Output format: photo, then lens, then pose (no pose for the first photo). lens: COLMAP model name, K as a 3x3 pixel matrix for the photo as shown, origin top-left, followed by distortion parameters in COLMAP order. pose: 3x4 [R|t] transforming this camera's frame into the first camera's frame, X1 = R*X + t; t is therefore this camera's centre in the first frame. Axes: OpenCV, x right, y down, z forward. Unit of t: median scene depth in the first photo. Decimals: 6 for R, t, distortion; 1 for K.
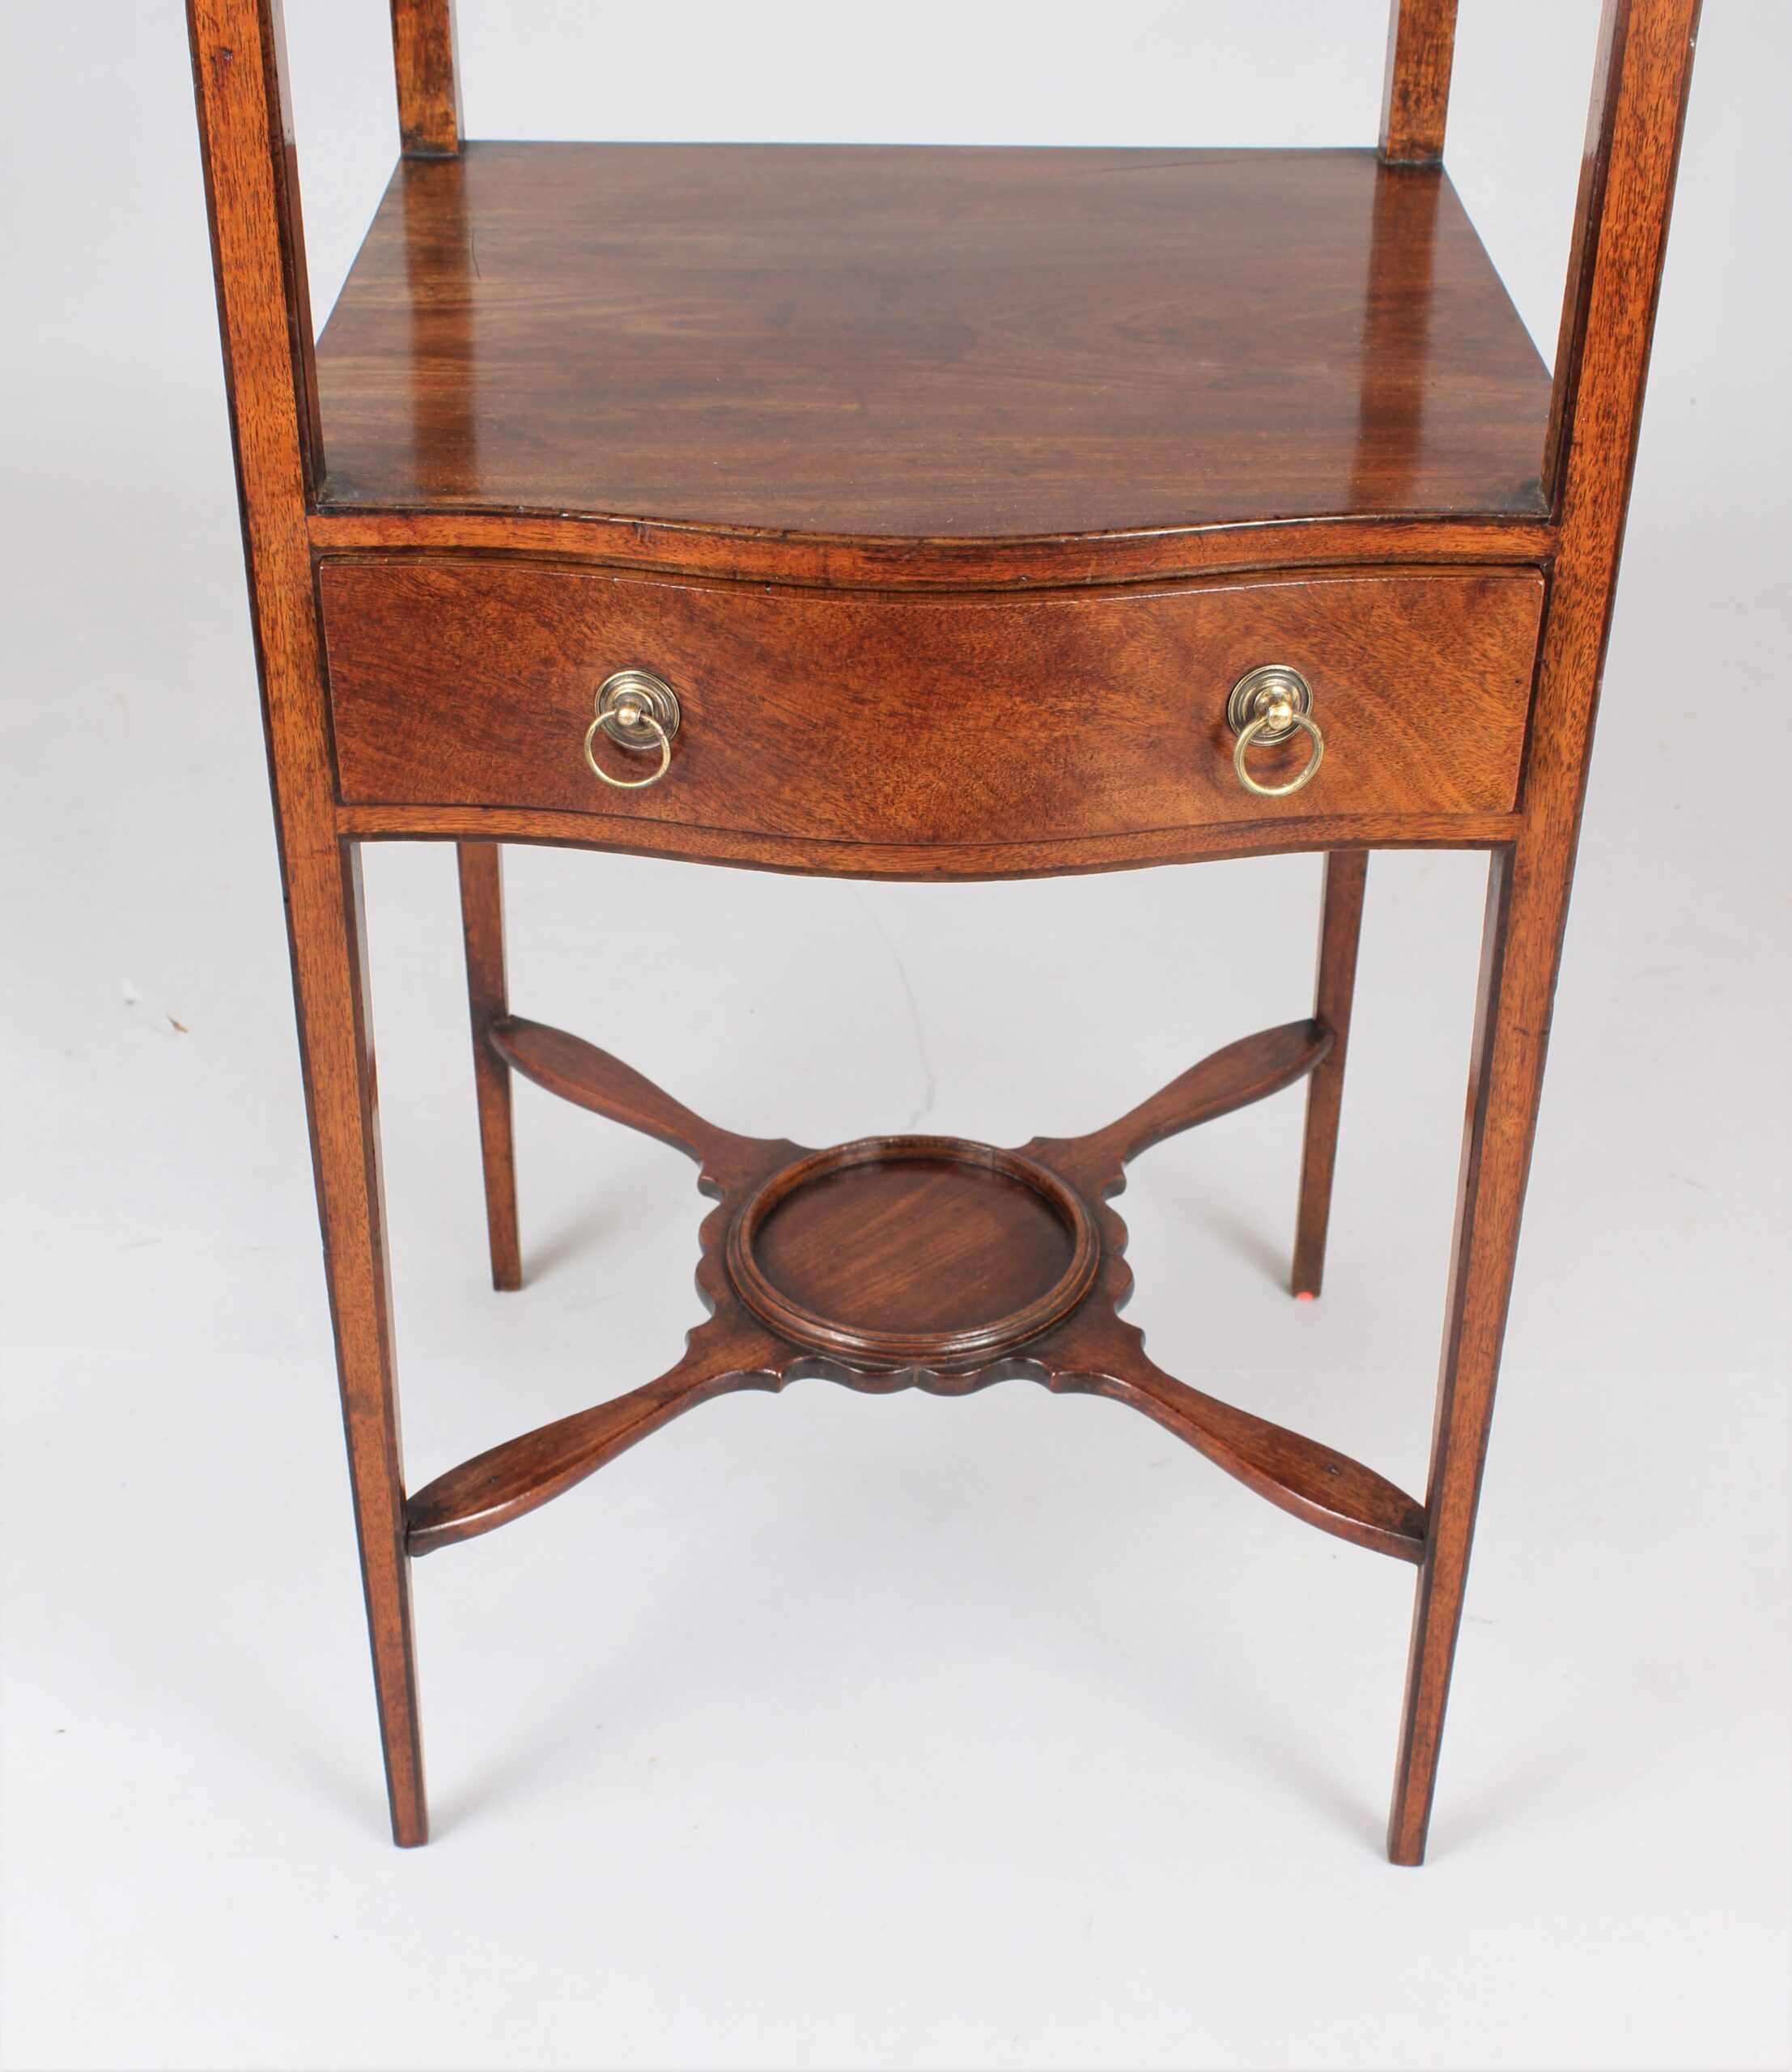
lens RADIAL K [[2890.0, 0, 893.7], [0, 2890.0, 1125.7], [0, 0, 1]] dist [-0.082392, 0.117317]
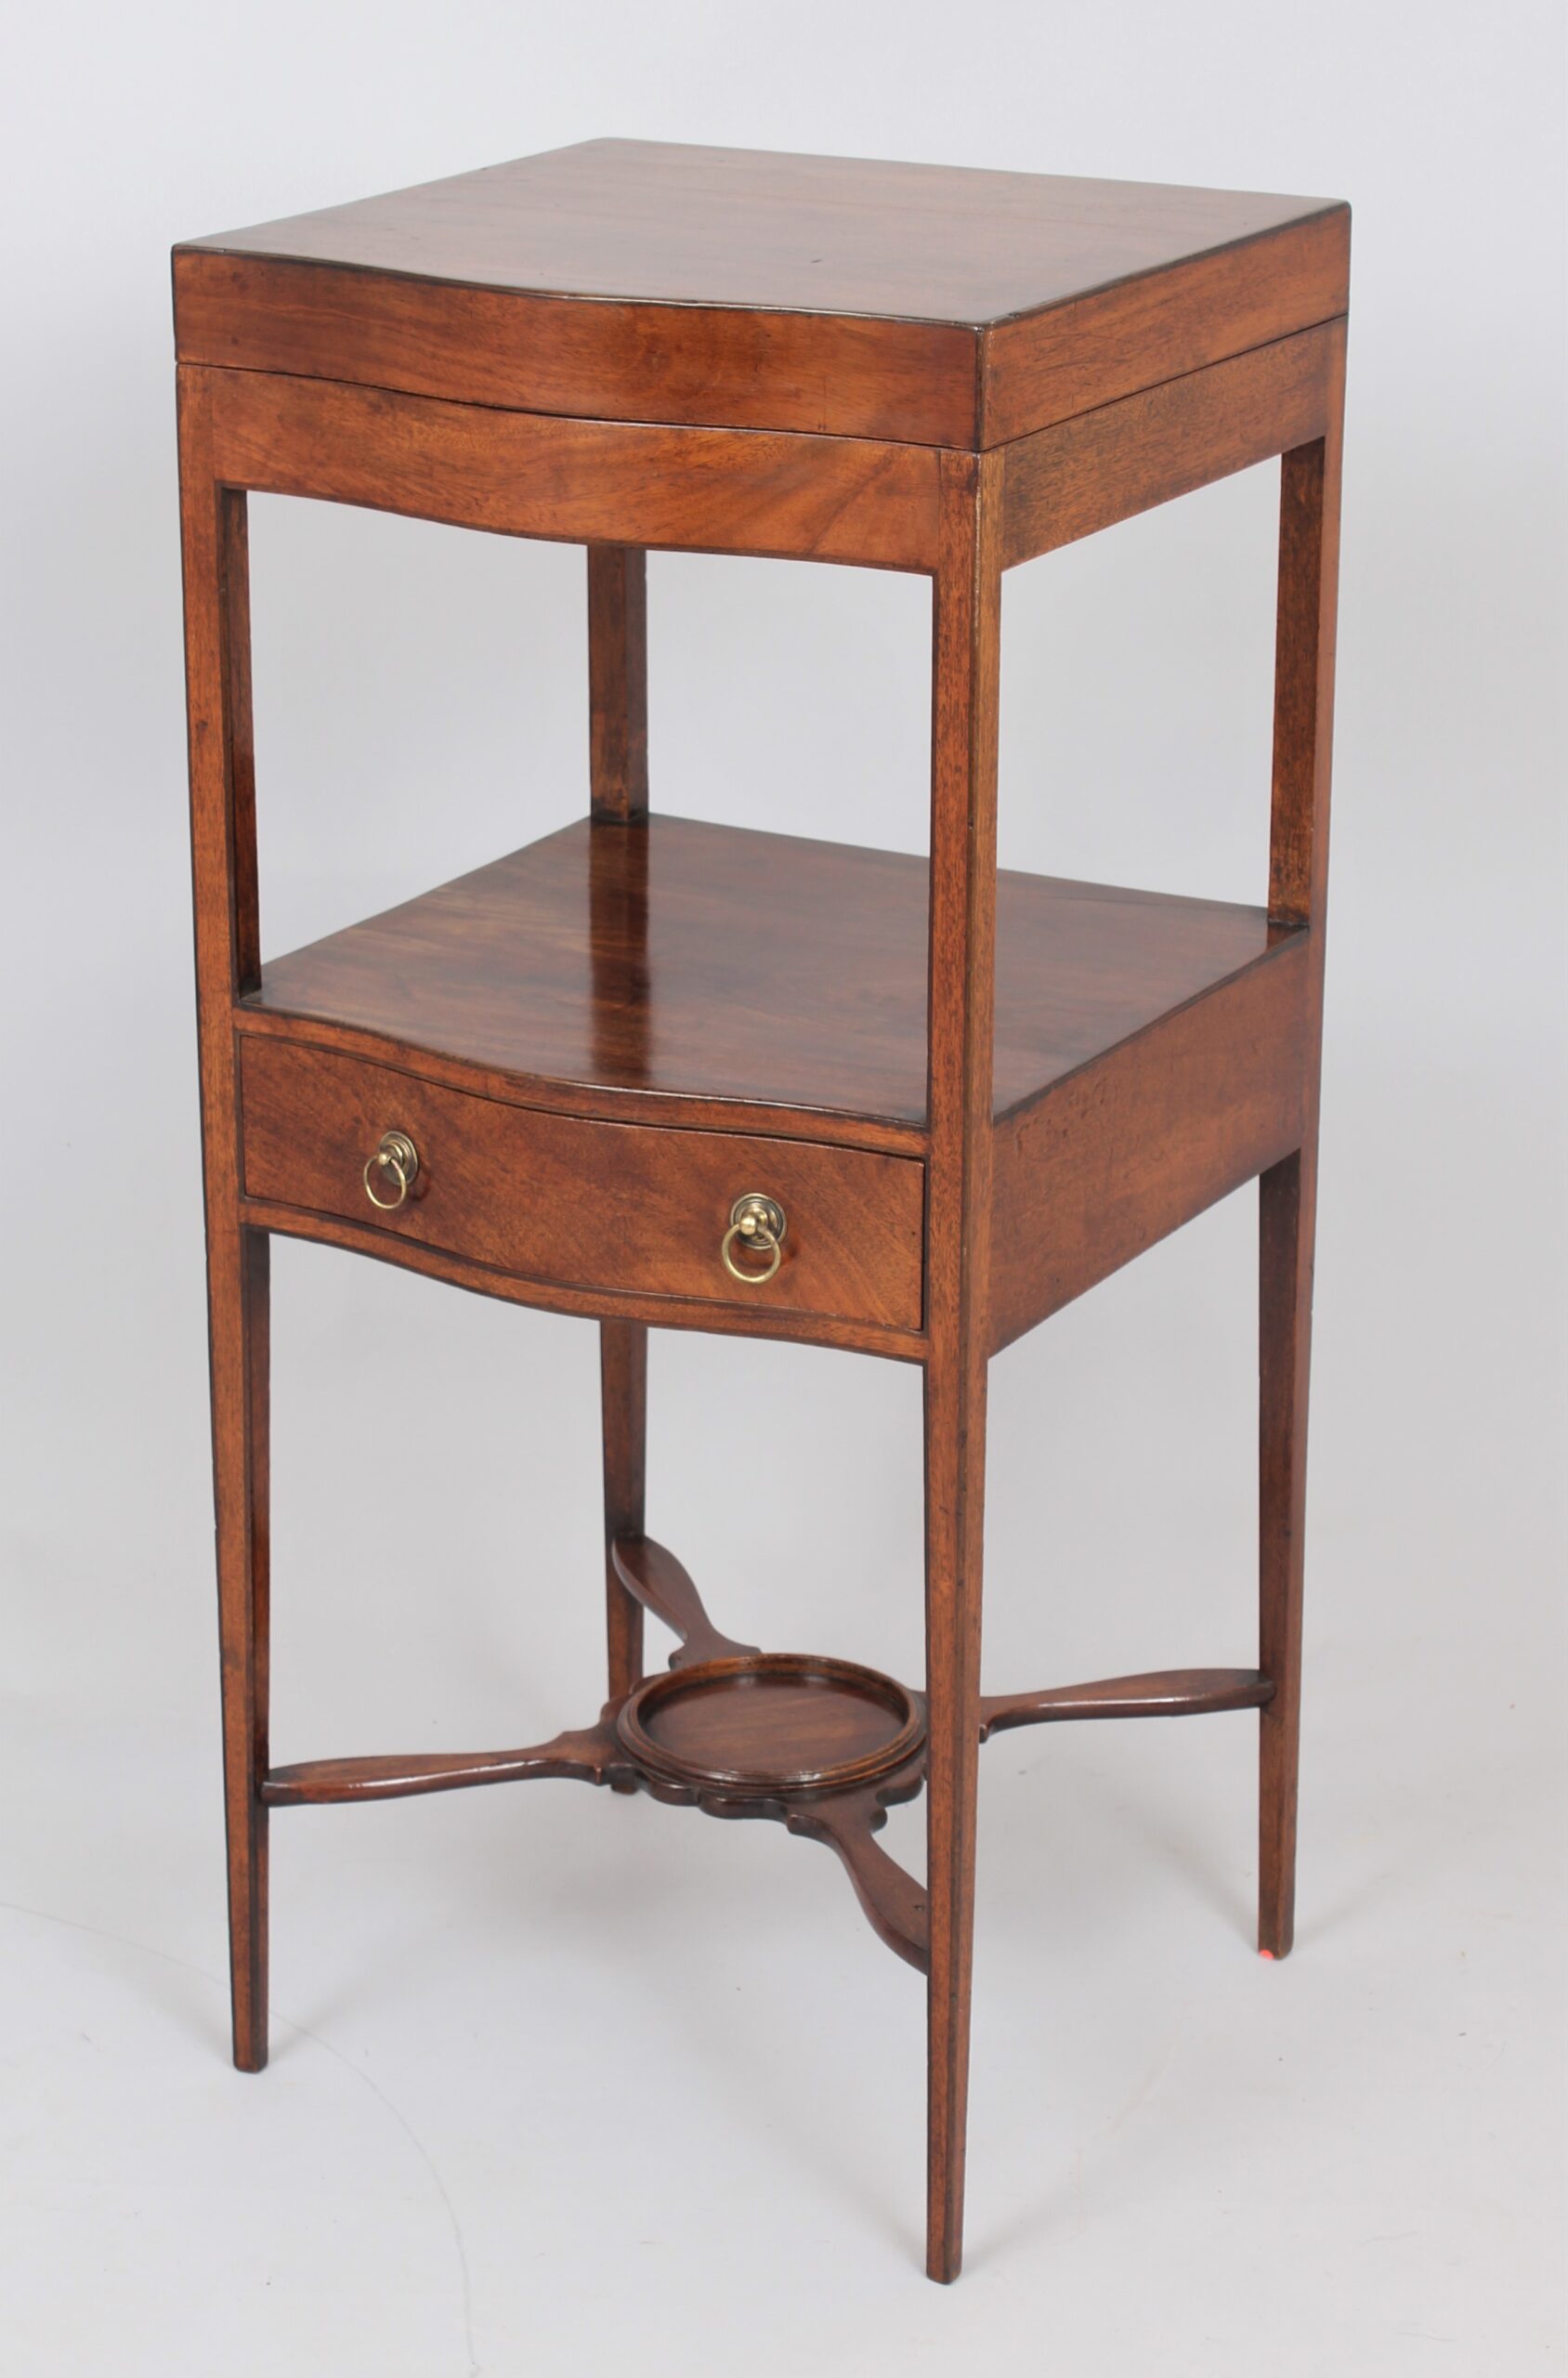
lens RADIAL K [[5442.6, 0, 784.0], [0, 5442.6, 1189.0], [0, 0, 1]] dist [-0.083073, 0.023476]
pose [[0.873517, 0.156072, -0.461097, 1.429222], [-0.272685, 0.941531, -0.197895, 0.388640], [0.403251, 0.298599, 0.865002, -1.422161]]
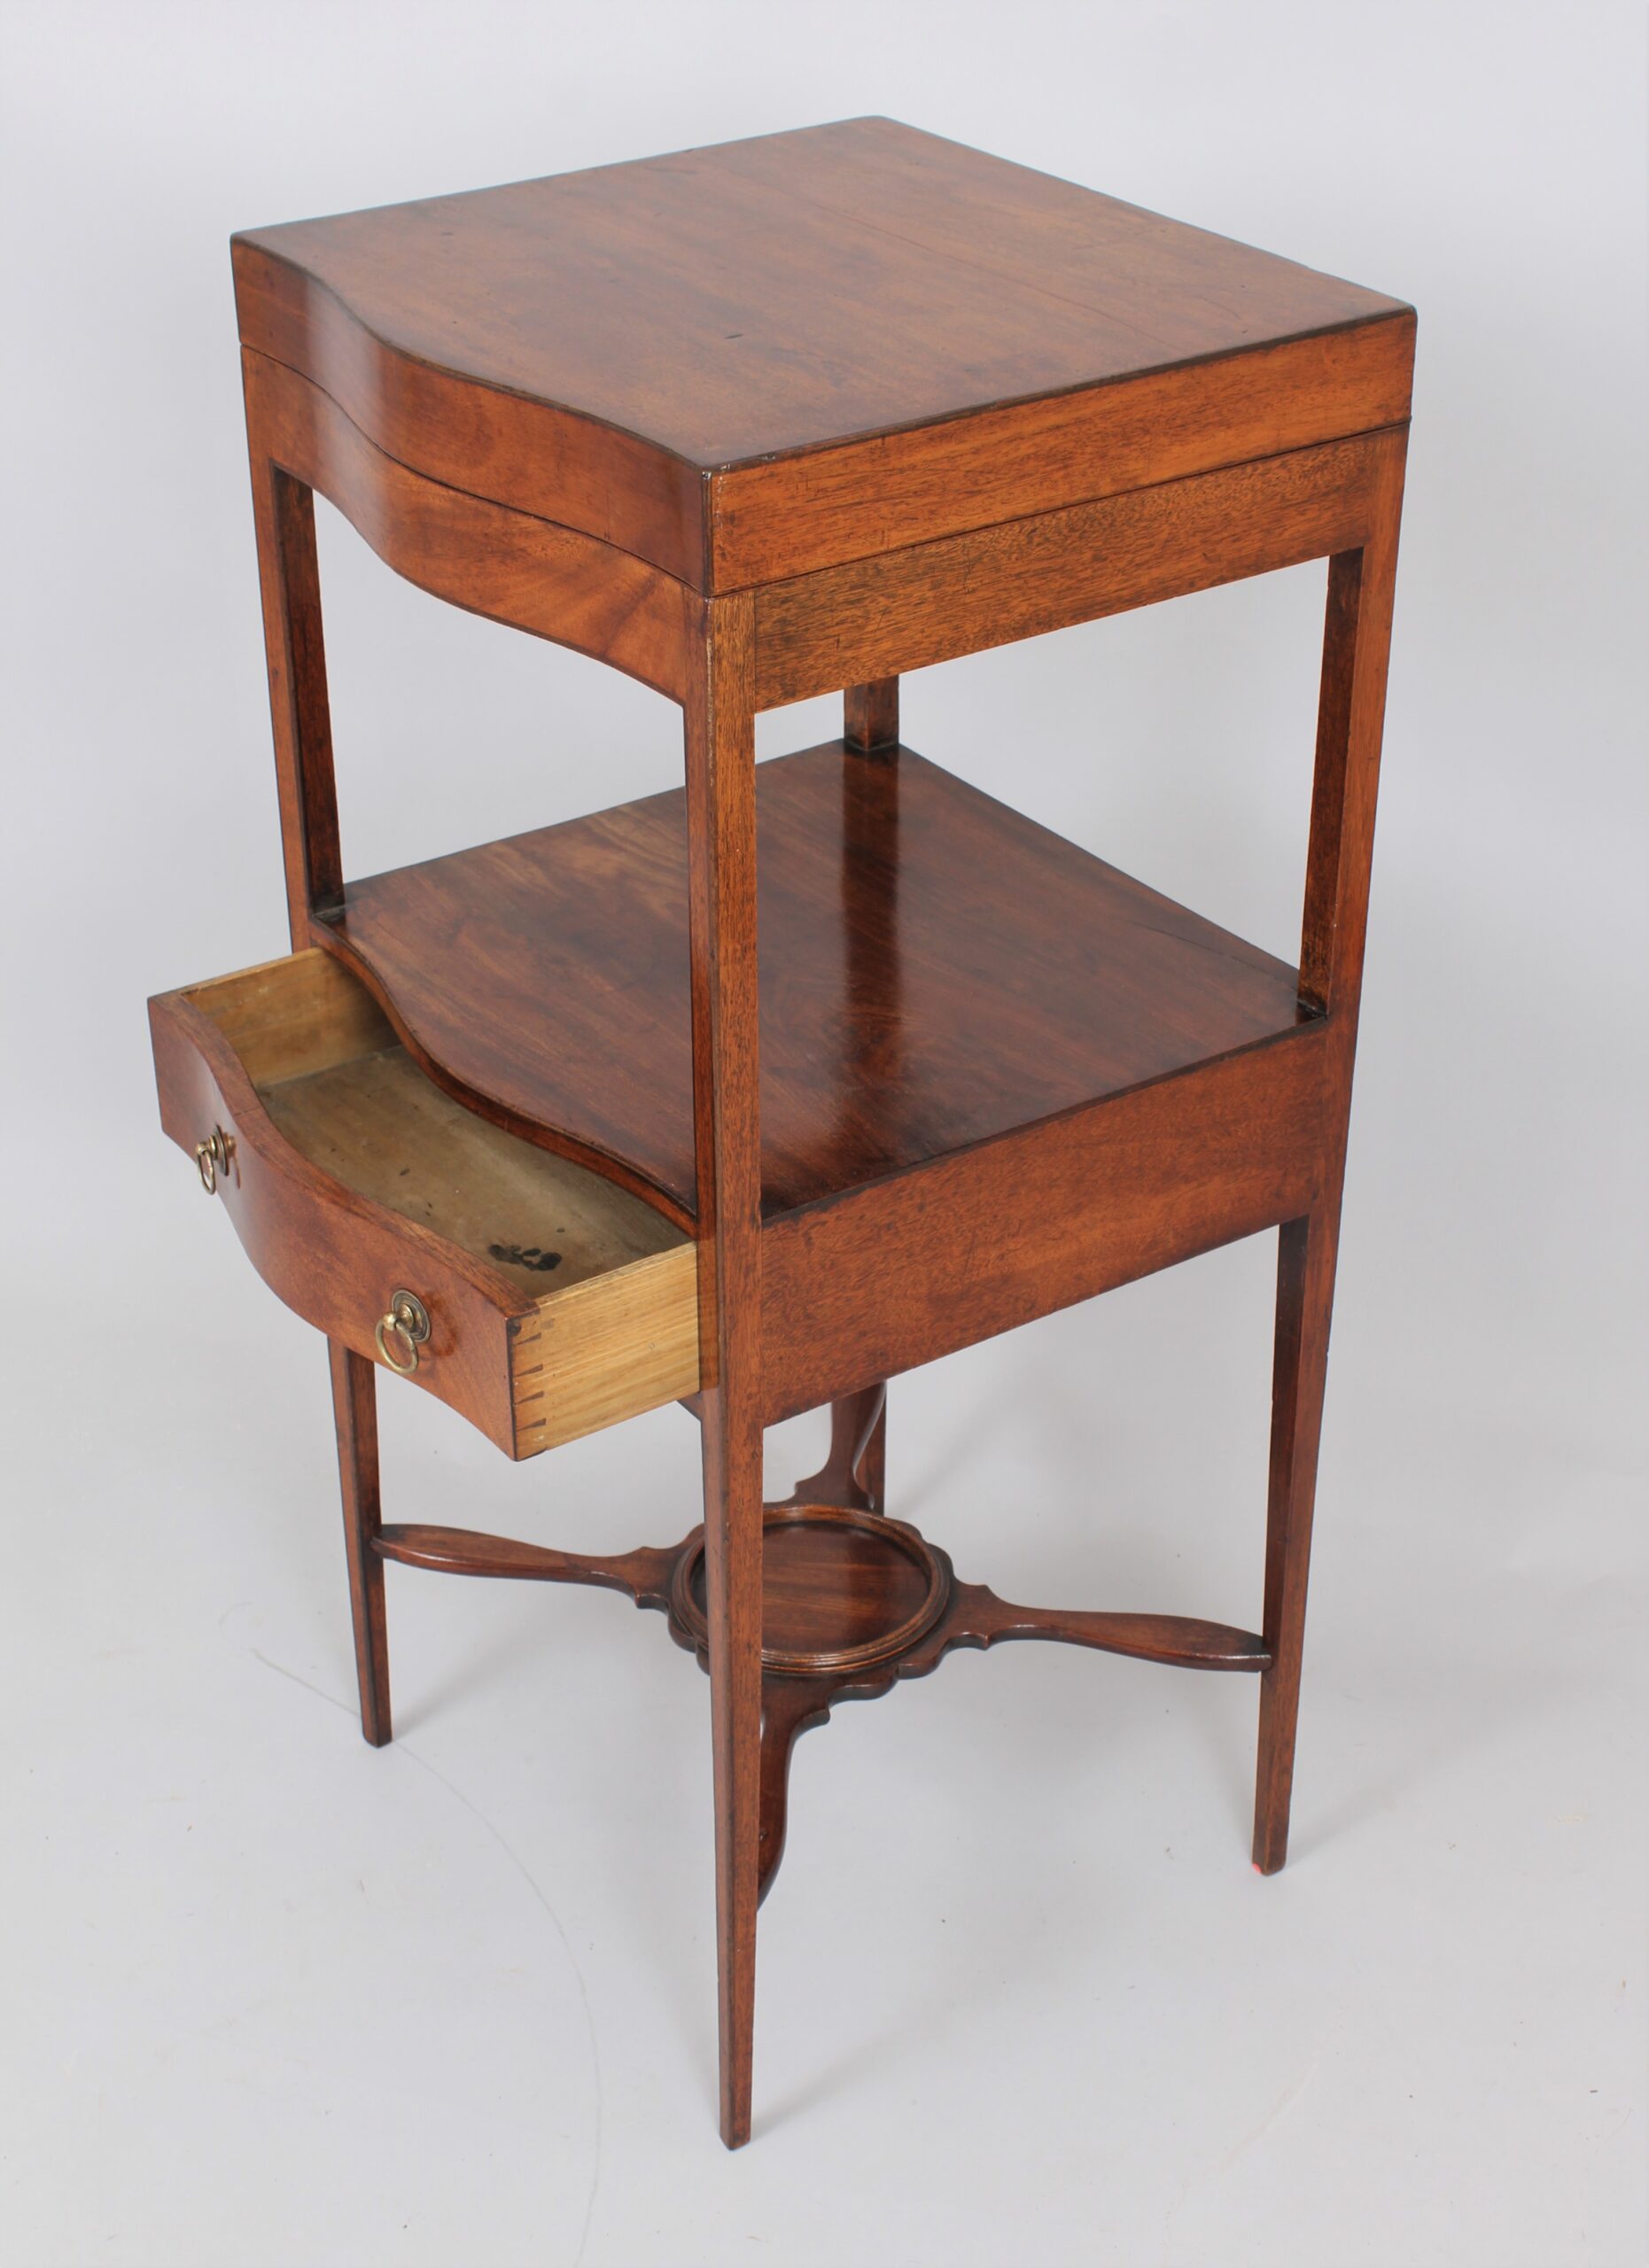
lens RADIAL K [[3477.9, 0, 824.5], [0, 3477.9, 1134.0], [0, 0, 1]] dist [-0.064784, -0.080986]
pose [[0.571648, 0.406427, -0.712767, 1.519705], [-0.459440, 0.878295, 0.132336, -0.510832], [0.679804, 0.251824, 0.688804, -0.225081]]
